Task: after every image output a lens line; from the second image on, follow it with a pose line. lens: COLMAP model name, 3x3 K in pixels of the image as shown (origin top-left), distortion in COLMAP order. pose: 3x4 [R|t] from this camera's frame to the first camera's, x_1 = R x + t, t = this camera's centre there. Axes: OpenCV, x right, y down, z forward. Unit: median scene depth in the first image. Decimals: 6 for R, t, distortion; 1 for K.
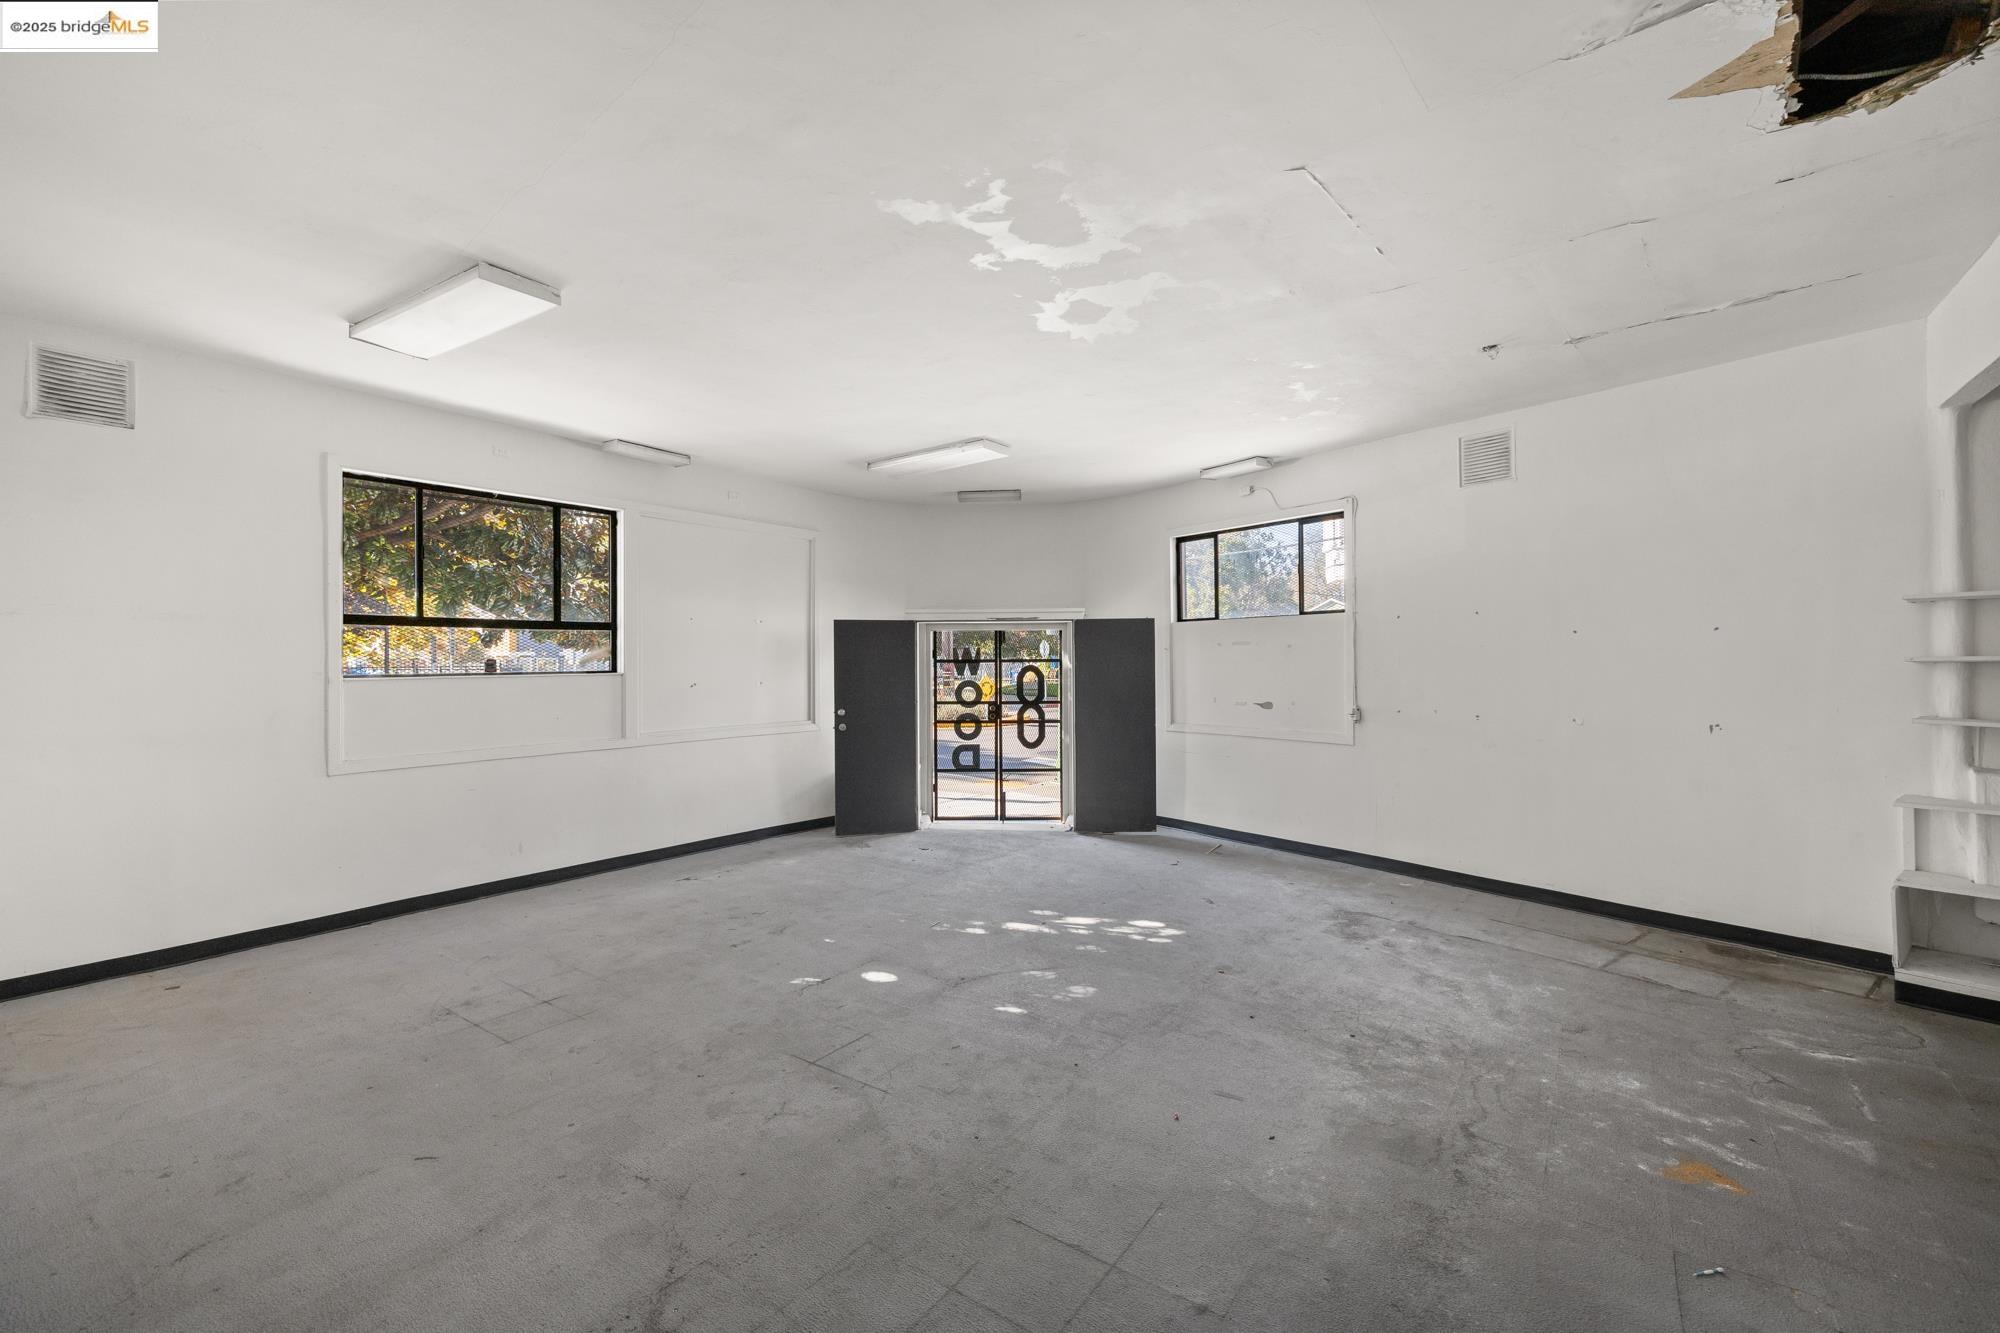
lens RADIAL K [[839.2, 0, 1005.9], [0, 839.2, 660.8], [0, 0, 1]] dist [-0.002799, 0.001547]
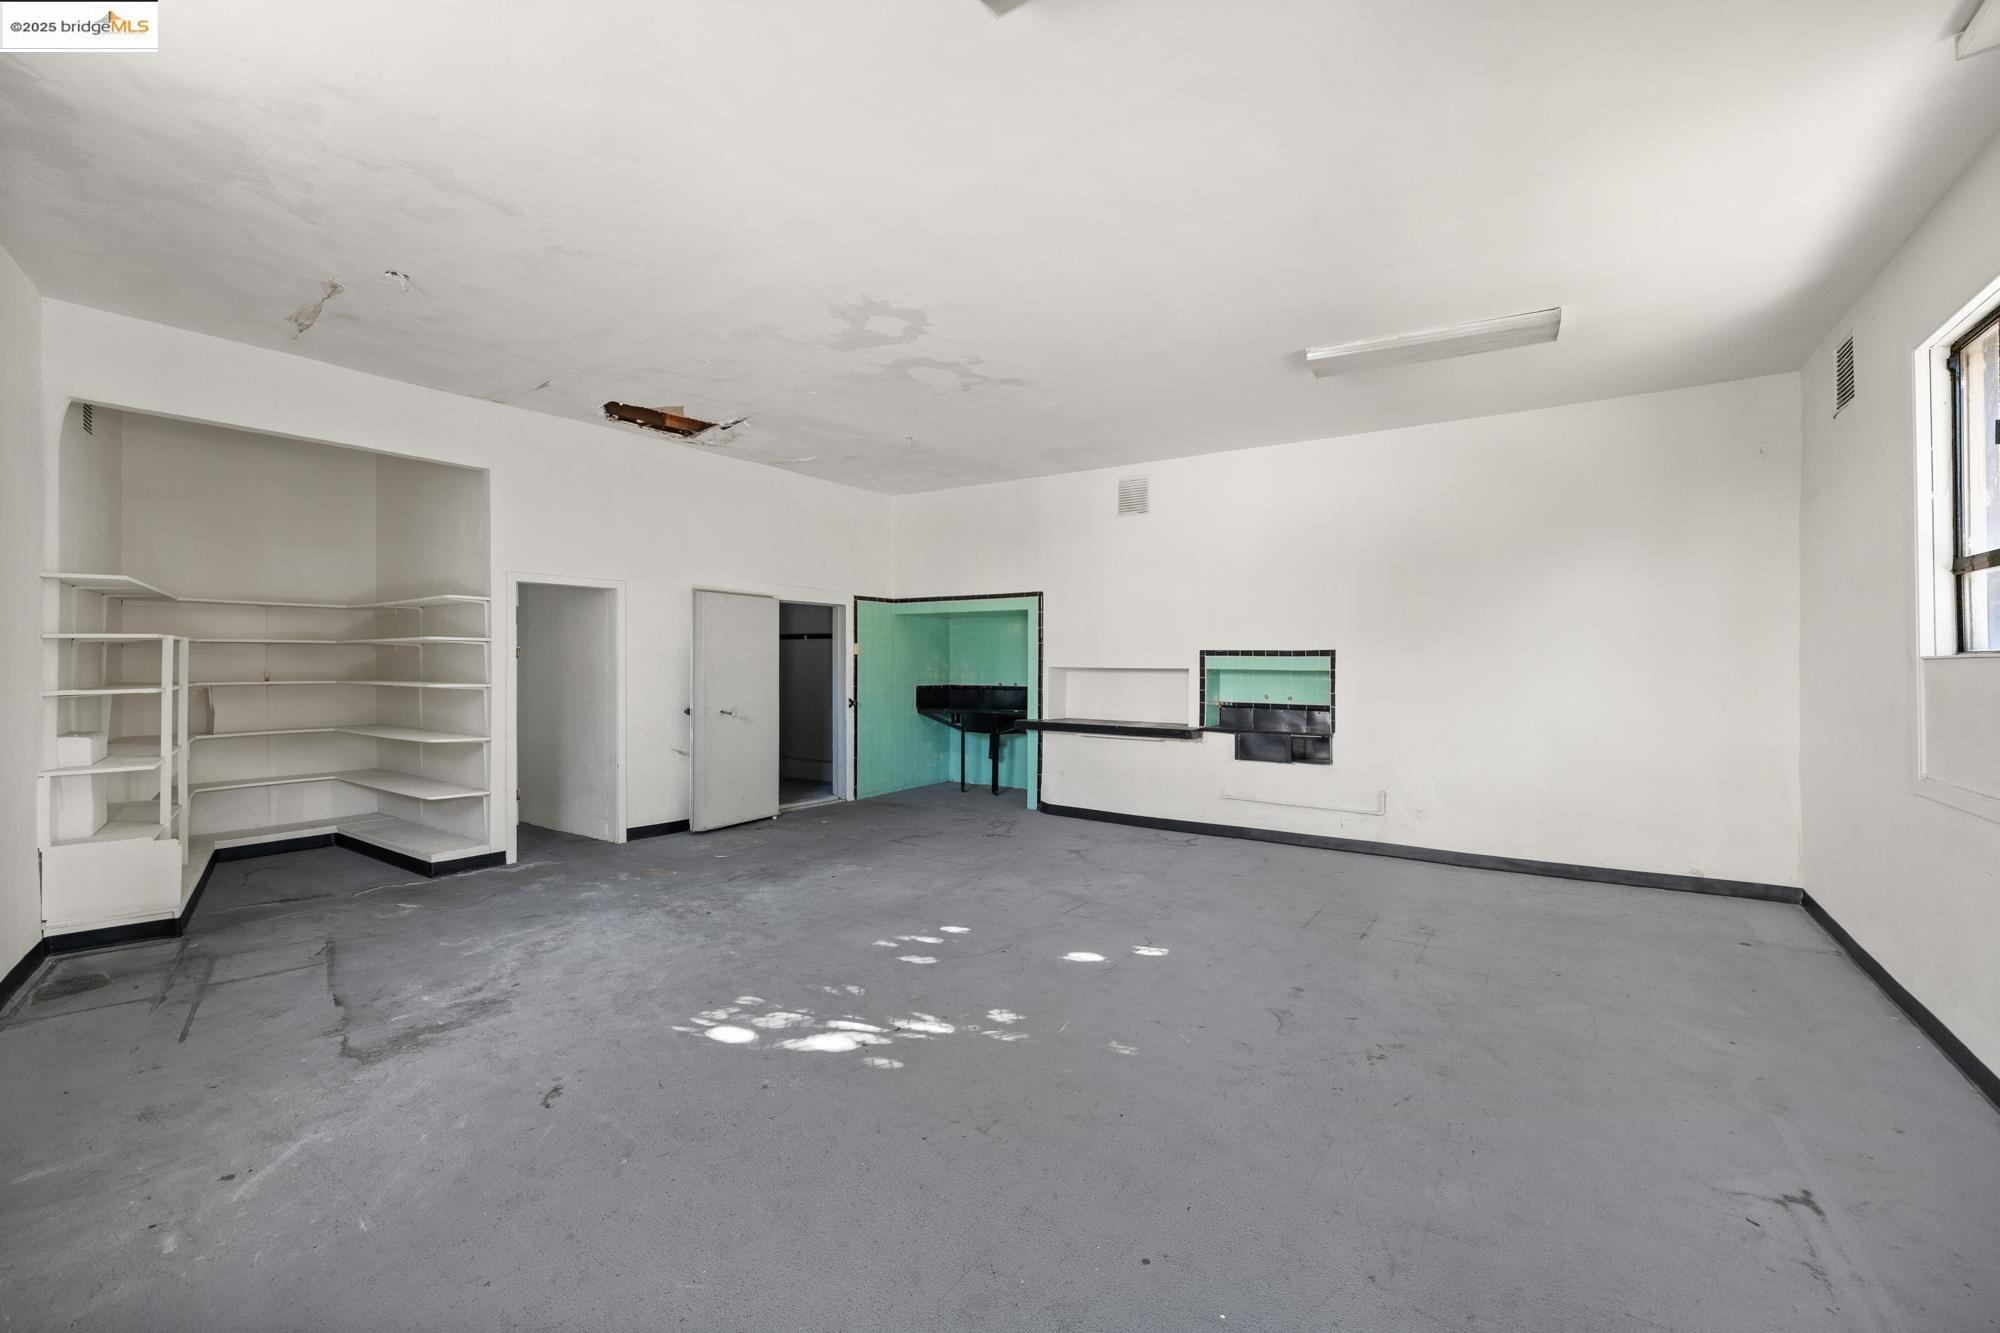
lens RADIAL K [[839.2, 0, 1006.9], [0, 839.2, 664.3], [0, 0, 1]] dist [-0.002799, 0.001547]
pose [[-0.999433, 0.001167, -0.033650, -0.022806], [0.000926, 0.999974, 0.007163, 0.027627], [0.033657, 0.007128, -0.999408, 2.029276]]
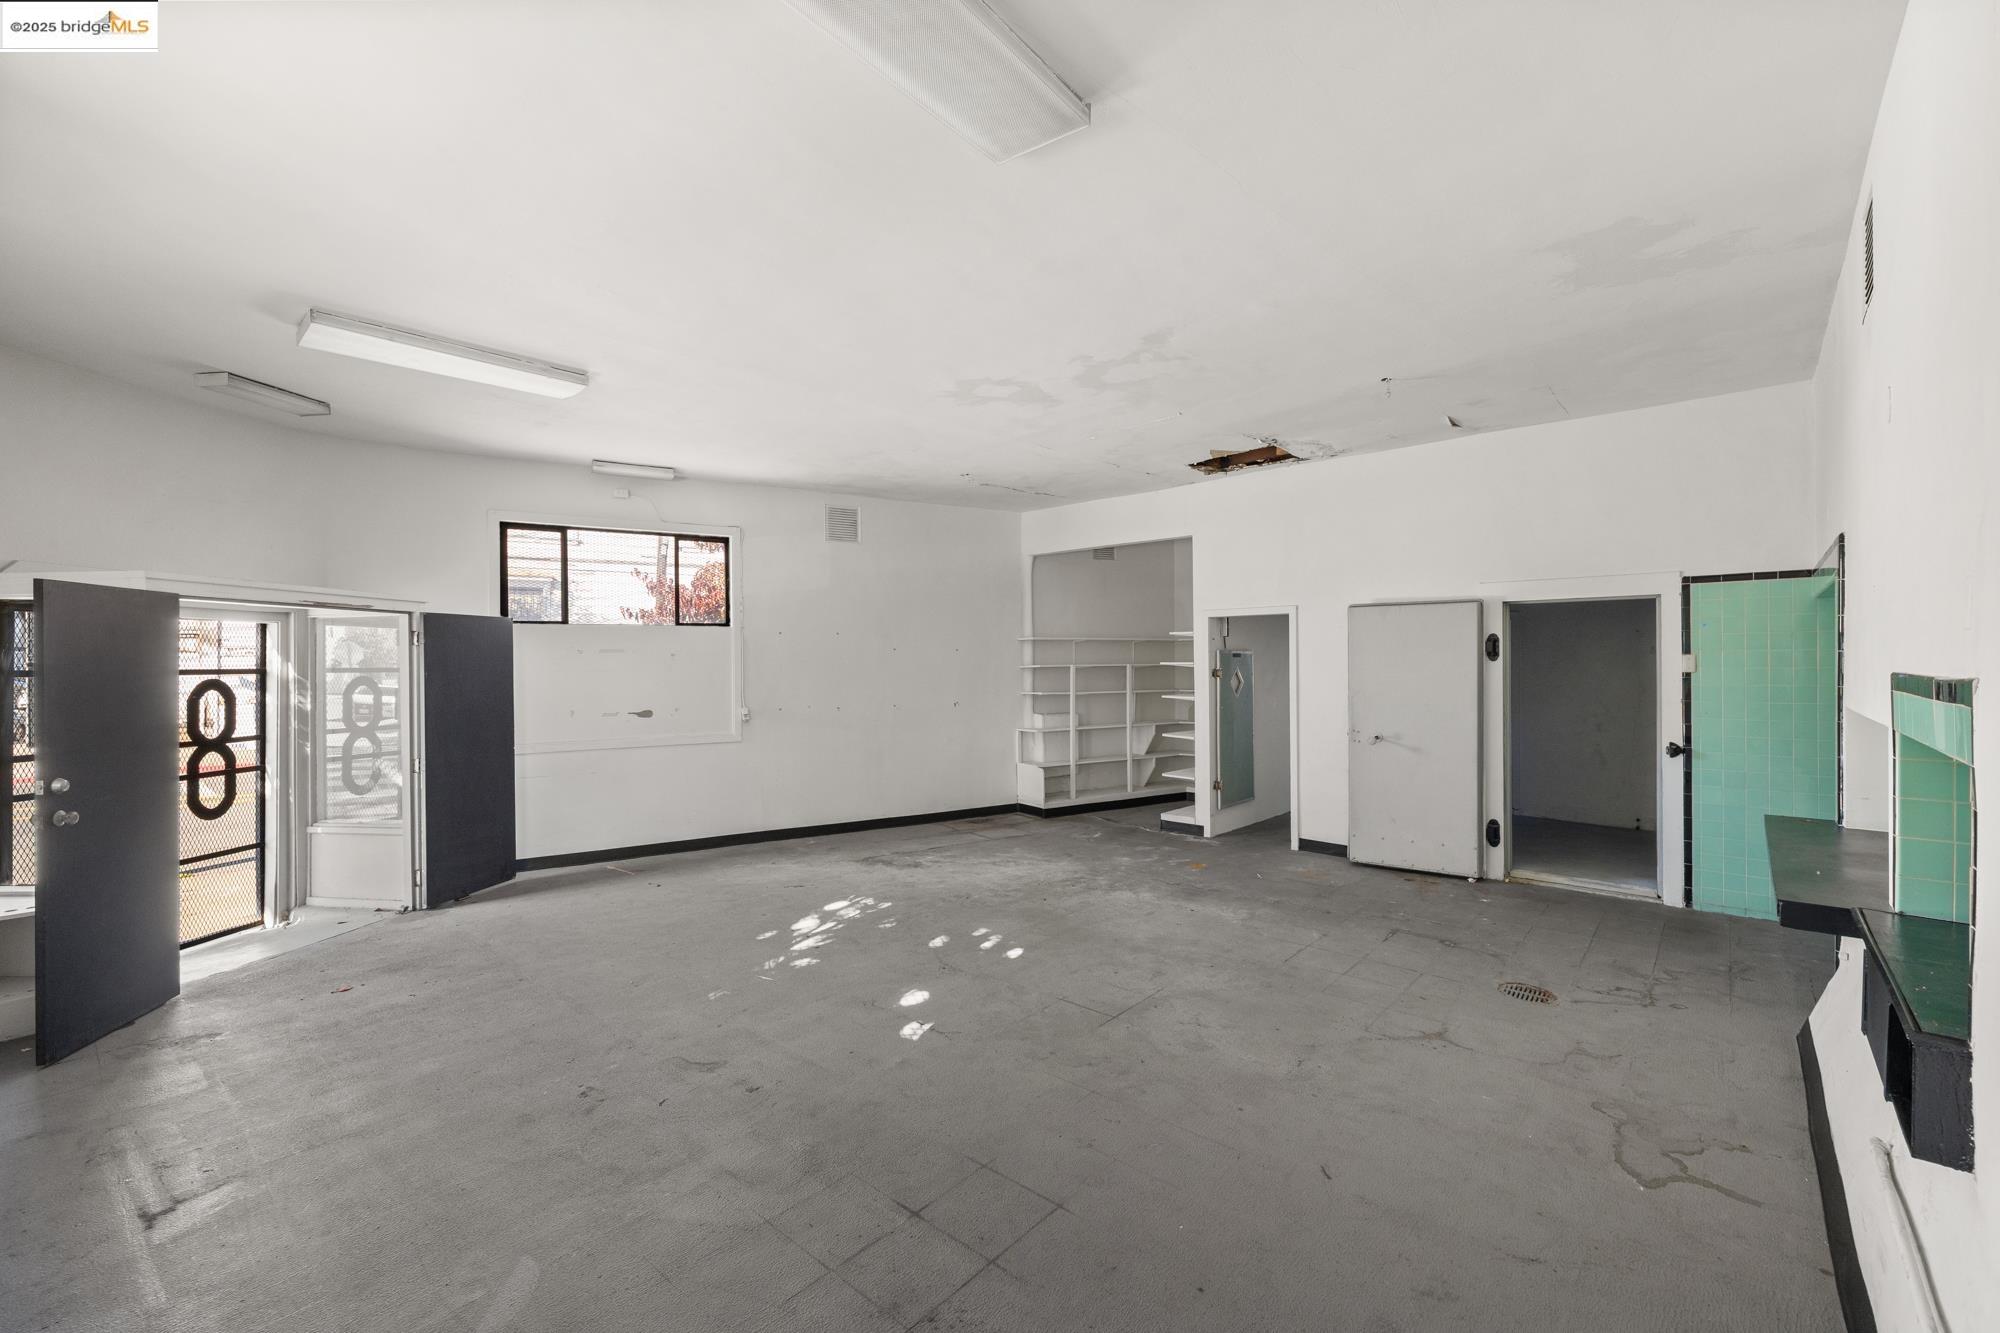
lens RADIAL K [[839.2, 0, 1003.1], [0, 839.2, 665.6], [0, 0, 1]] dist [-0.002799, 0.001547]
pose [[0.093991, 0.003598, 0.995567, -1.107450], [0.007171, 0.999965, -0.004291, 0.005307], [-0.995547, 0.007543, 0.093962, 0.834597]]
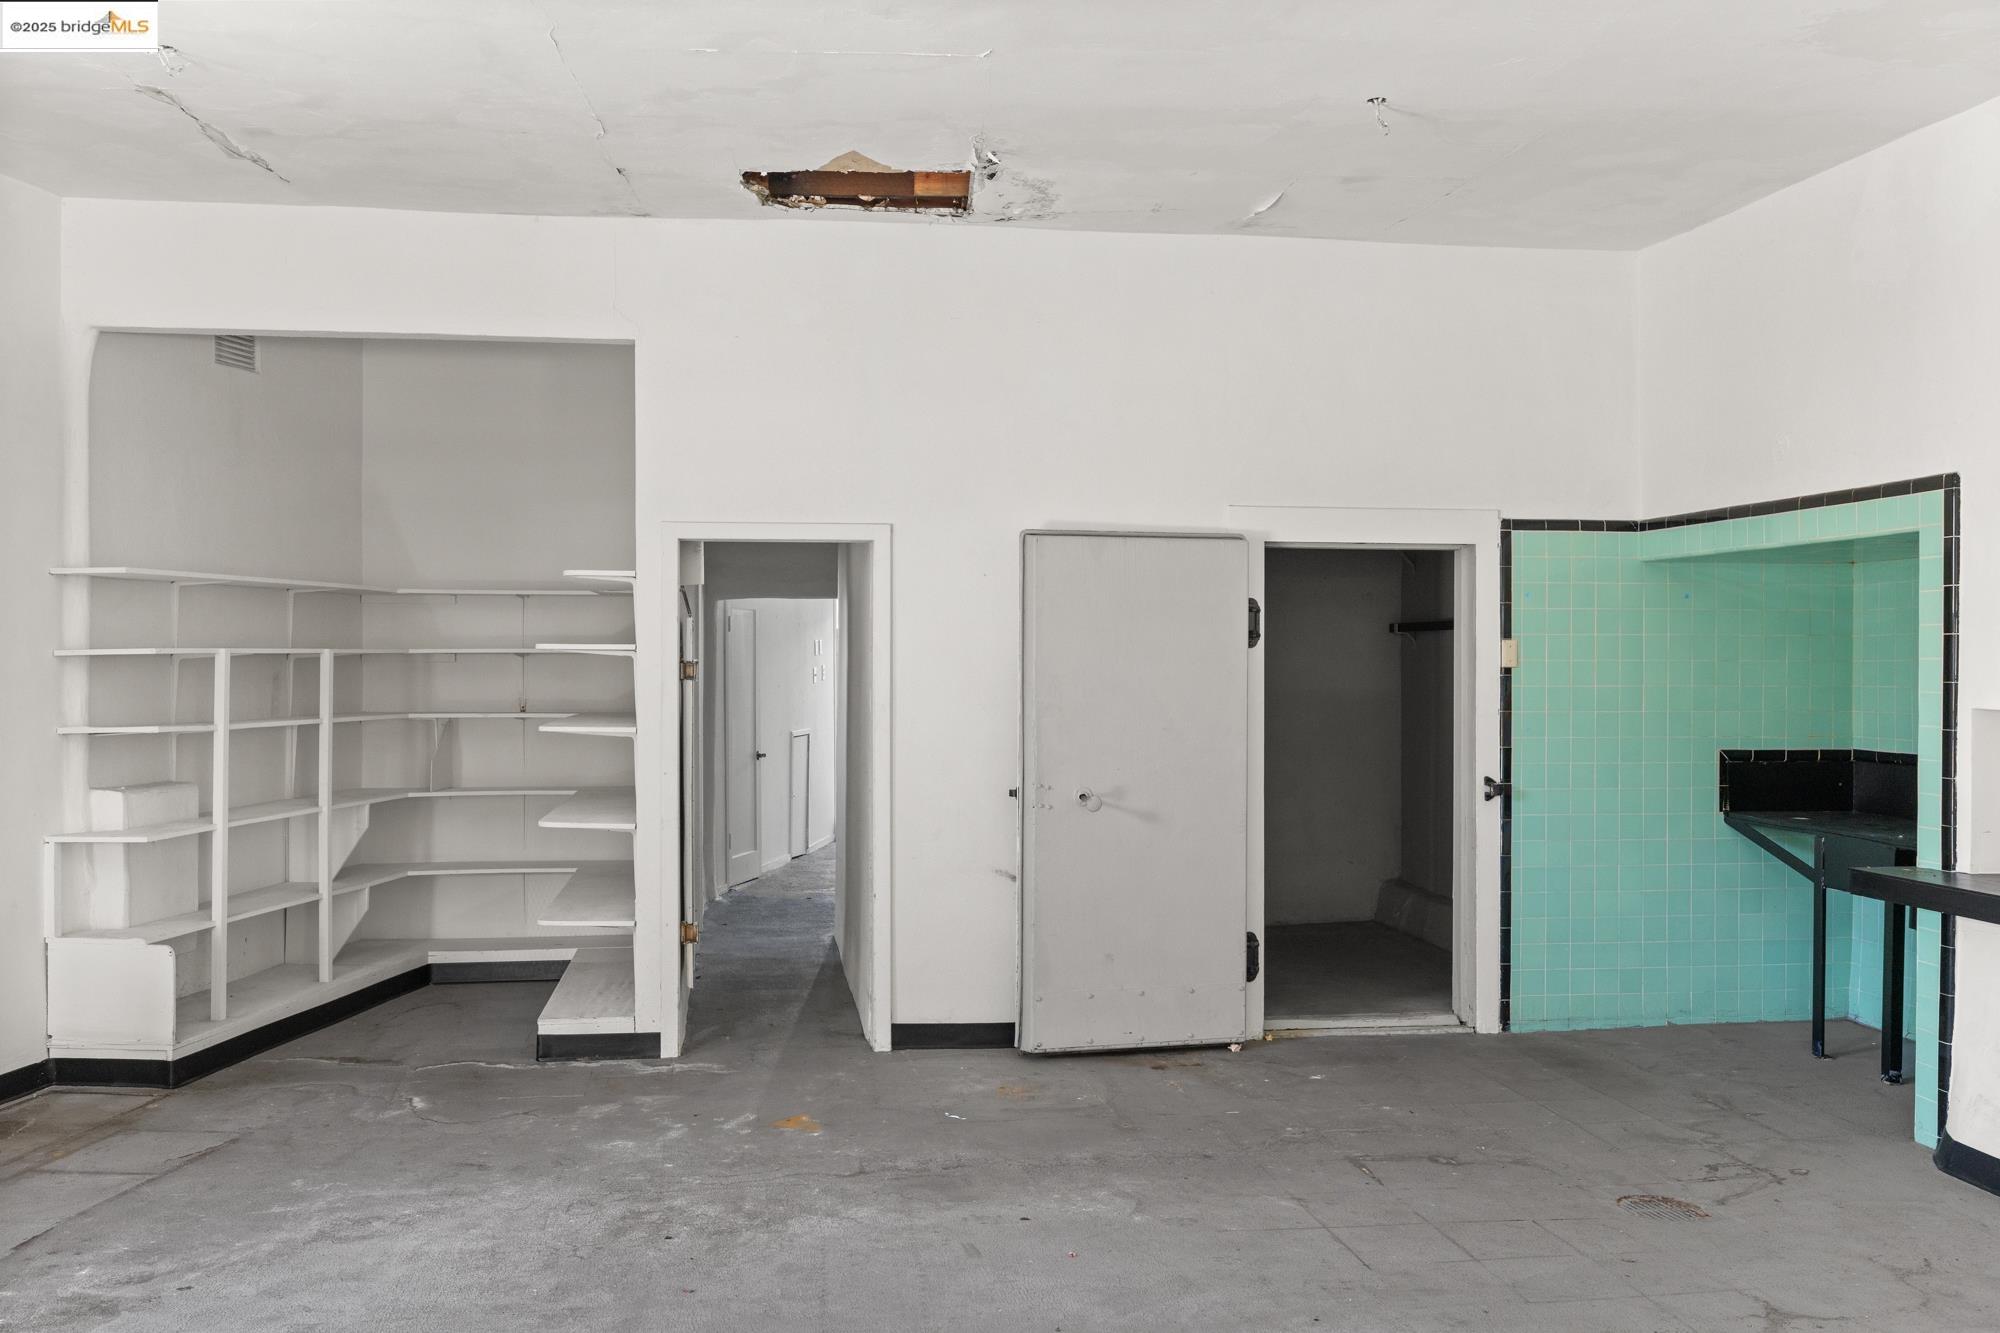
lens RADIAL K [[1749.0, 0, 1007.6], [0, 1749.0, 664.9], [0, 0, 1]] dist [-0.004028, 0.007980]
pose [[-0.707262, 0.002095, 0.706948, -0.599068], [0.003464, 0.999994, 0.000502, 0.012350], [-0.706943, 0.002804, -0.707265, 1.494677]]
